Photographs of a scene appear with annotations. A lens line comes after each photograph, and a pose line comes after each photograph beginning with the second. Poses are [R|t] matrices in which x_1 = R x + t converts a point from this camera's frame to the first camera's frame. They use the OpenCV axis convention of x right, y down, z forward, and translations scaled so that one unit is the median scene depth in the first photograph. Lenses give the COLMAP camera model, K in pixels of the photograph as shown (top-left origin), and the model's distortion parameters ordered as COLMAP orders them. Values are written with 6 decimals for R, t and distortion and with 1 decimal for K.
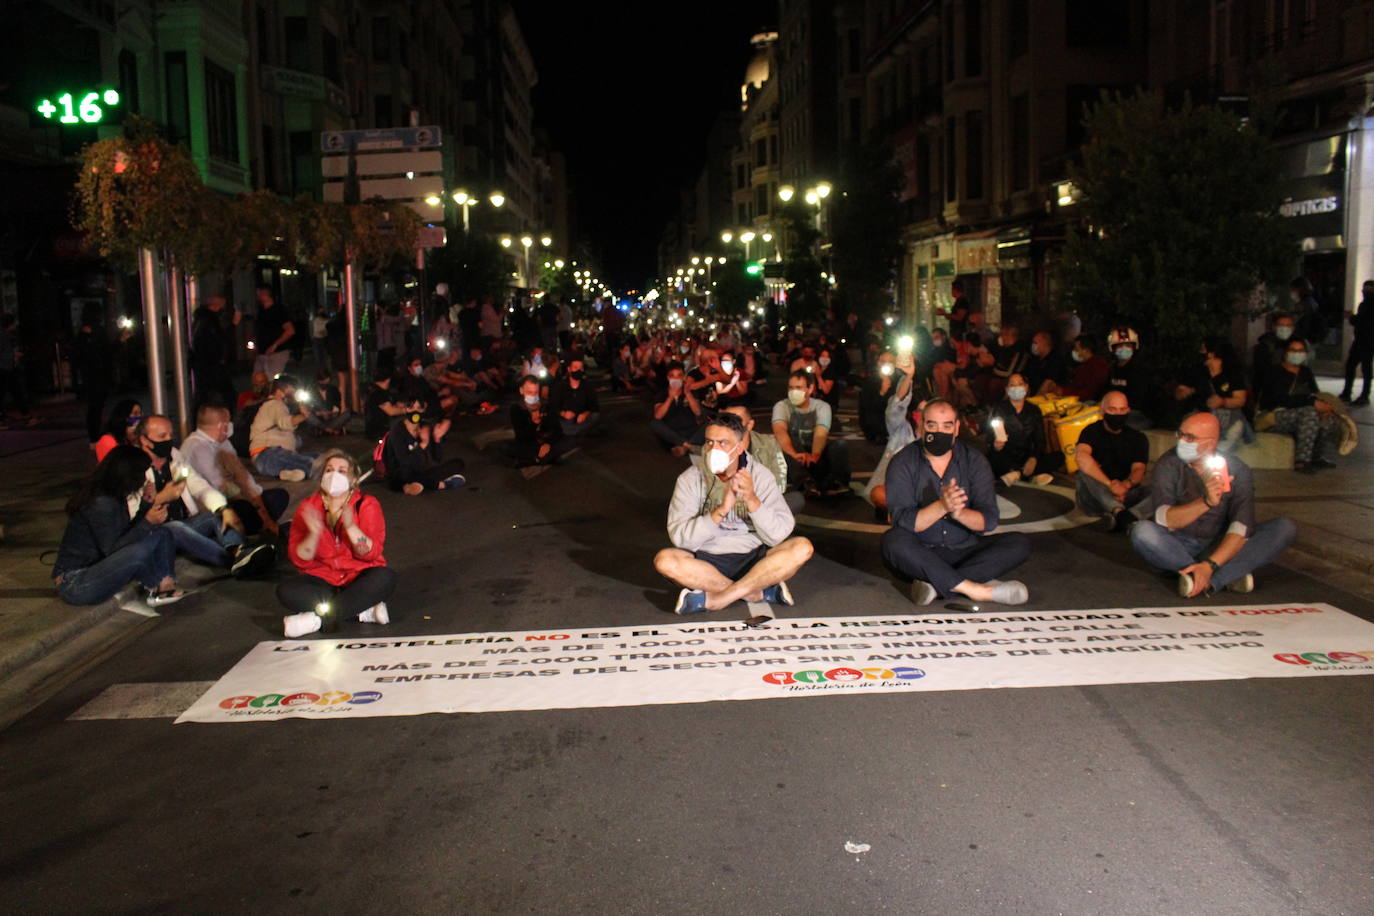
lens RADIAL K [[1130.5, 0, 680.7], [0, 1130.5, 453.8], [0, 0, 1]] dist [-0.154209, 0.131498]
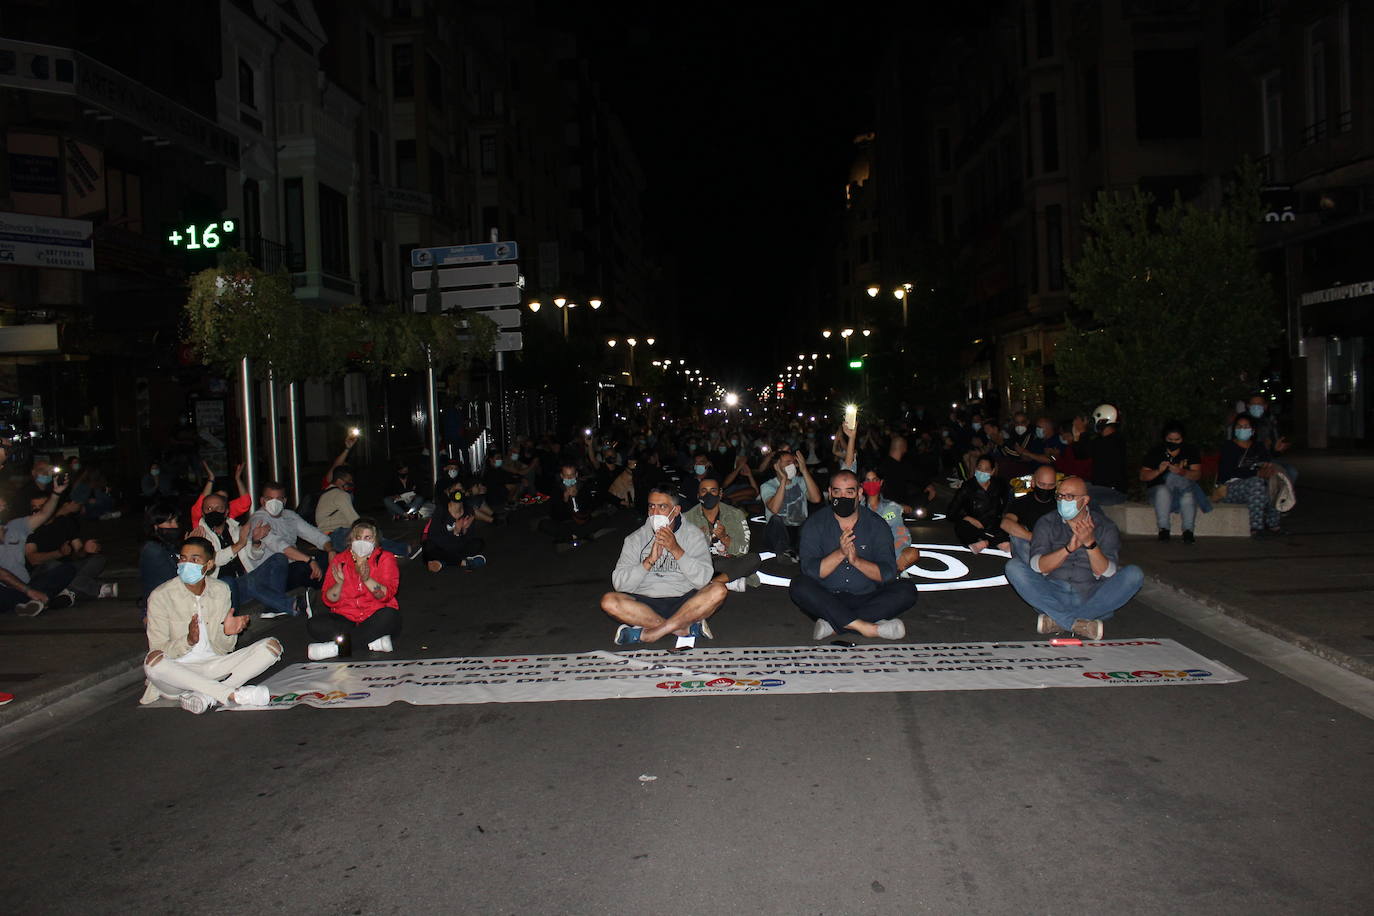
lens RADIAL K [[1130.4, 0, 682.3], [0, 1130.4, 470.0], [0, 0, 1]] dist [-0.153787, 0.124862]
pose [[0.994548, -0.012575, -0.103518, 0.116561], [0.005199, 0.997447, -0.071220, 0.022882], [0.104149, 0.070293, 0.992074, -0.139508]]
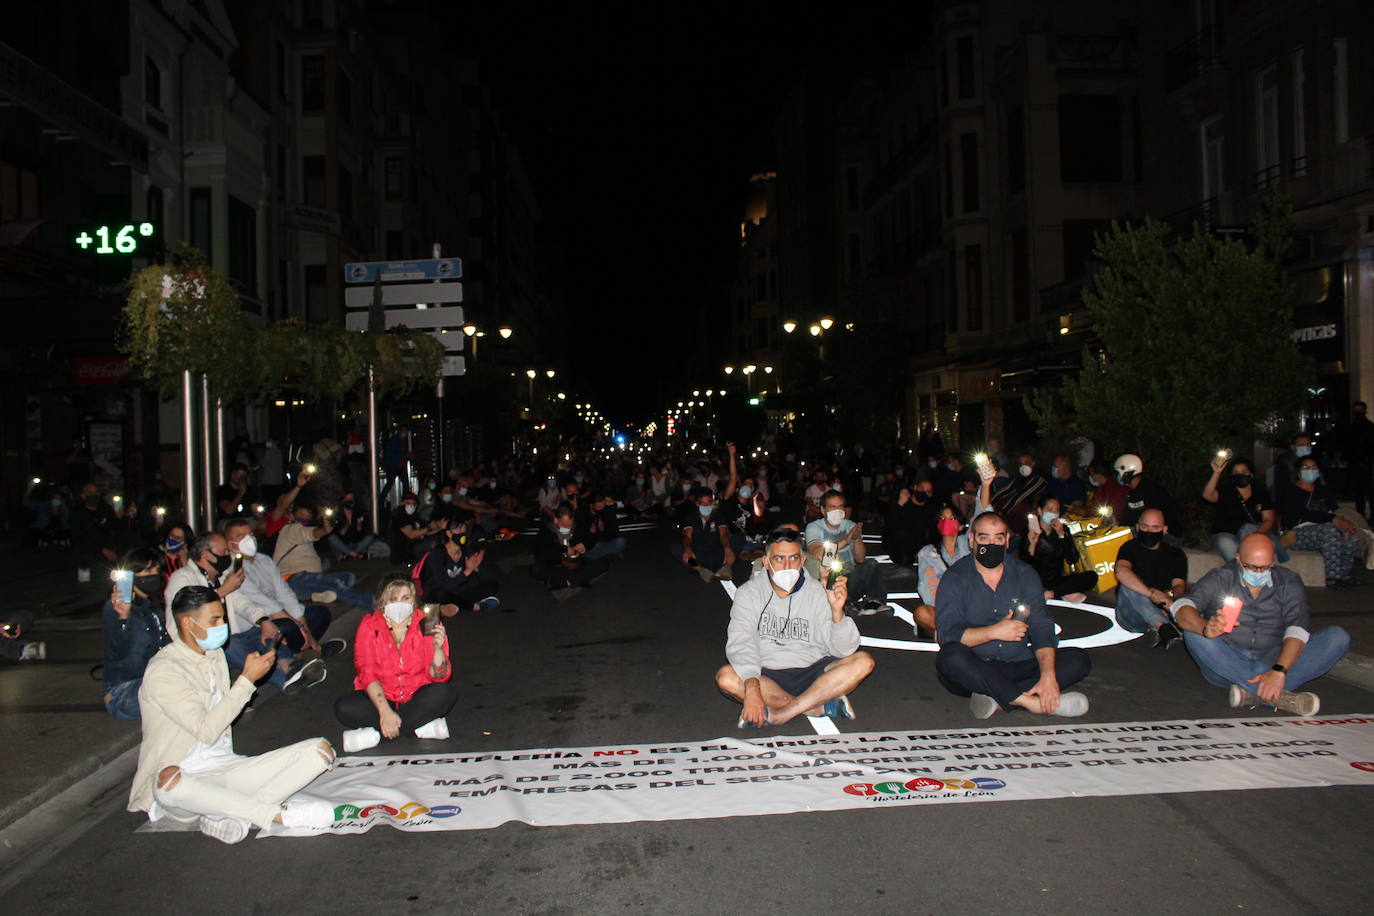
lens RADIAL K [[1127.9, 0, 679.1], [0, 1127.9, 470.8], [0, 0, 1]] dist [-0.156731, 0.127205]
pose [[0.999999, -0.001519, 0.000815, -0.035491], [0.001594, 0.994807, -0.101767, 0.008971], [-0.000656, 0.101769, 0.994808, -0.004605]]
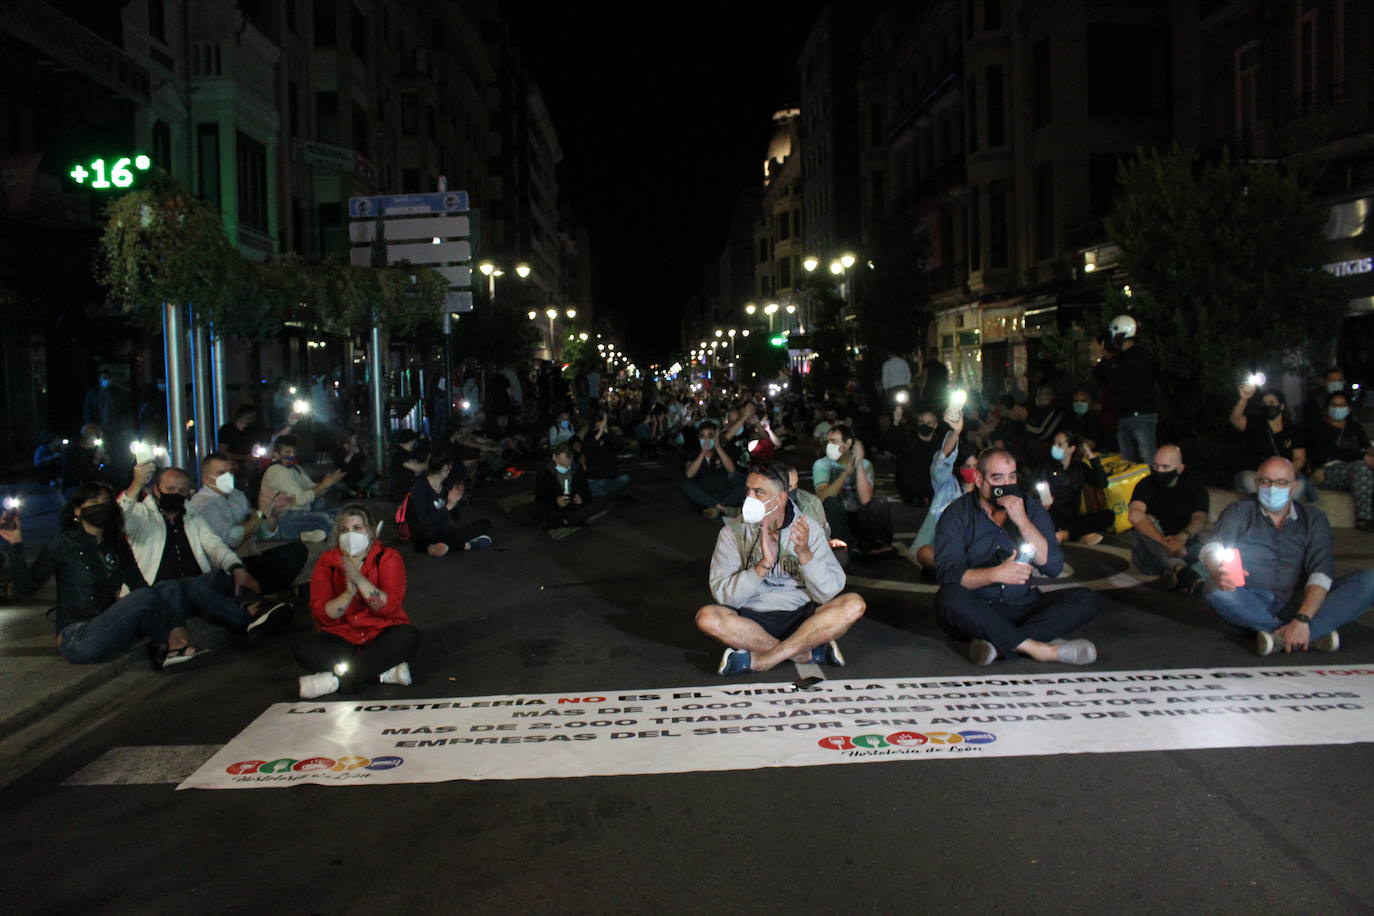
lens RADIAL K [[1127.0, 0, 680.9], [0, 1127.0, 457.1], [0, 0, 1]] dist [-0.153449, 0.128725]
pose [[0.999798, -0.001286, -0.020037, -0.010029], [0.000043, 0.998082, -0.061908, 0.011443], [0.020078, 0.061895, 0.997881, 0.037896]]
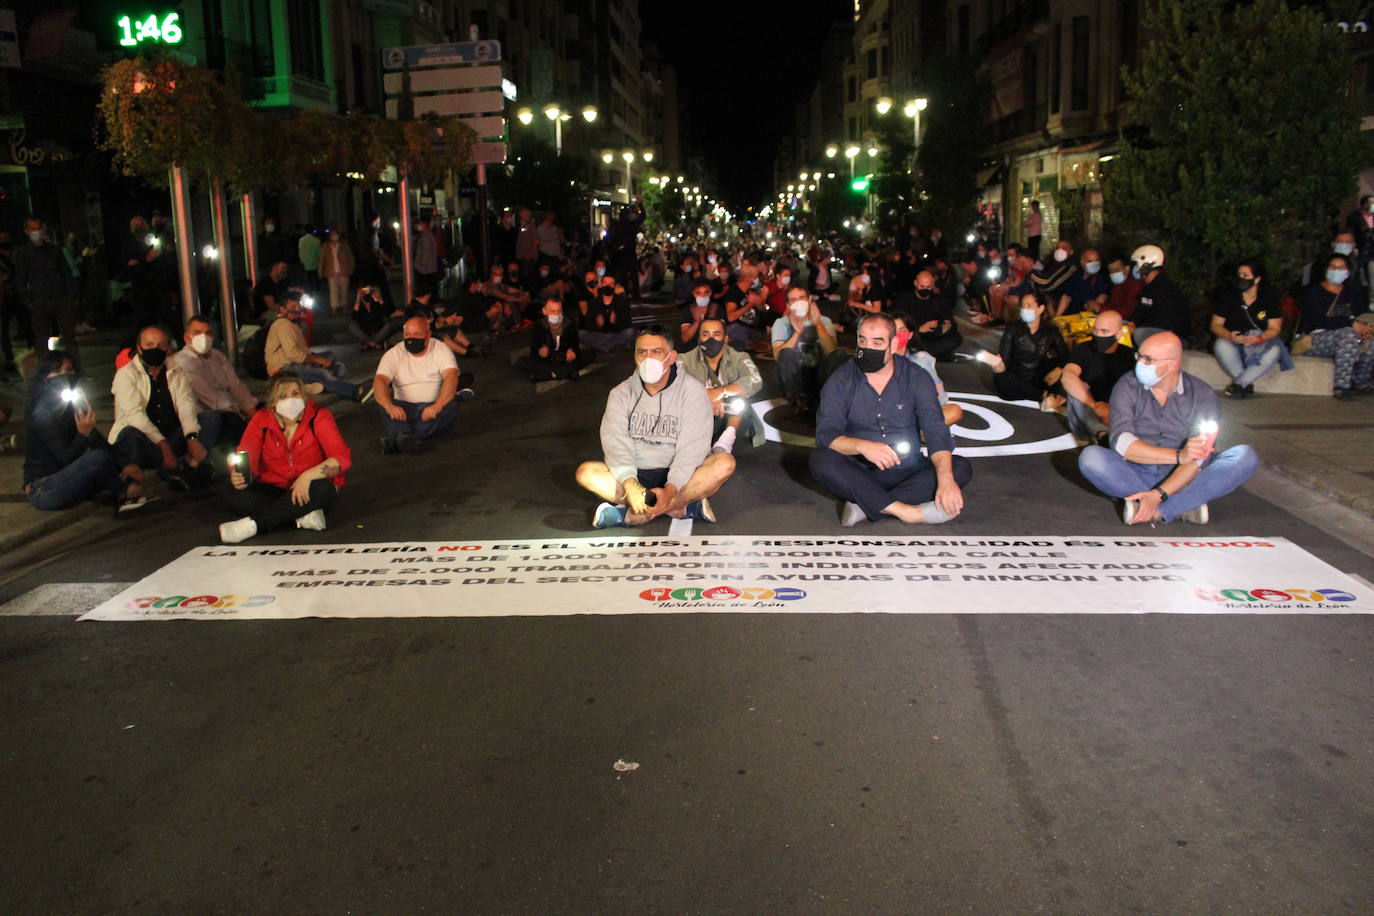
lens RADIAL K [[1127.9, 0, 679.1], [0, 1127.9, 470.8], [0, 0, 1]] dist [-0.156731, 0.127205]
pose [[0.994623, 0.018175, -0.101951, 0.101026], [-0.009189, 0.996085, 0.087918, 0.001814], [0.103150, -0.086508, 0.990897, 0.013742]]
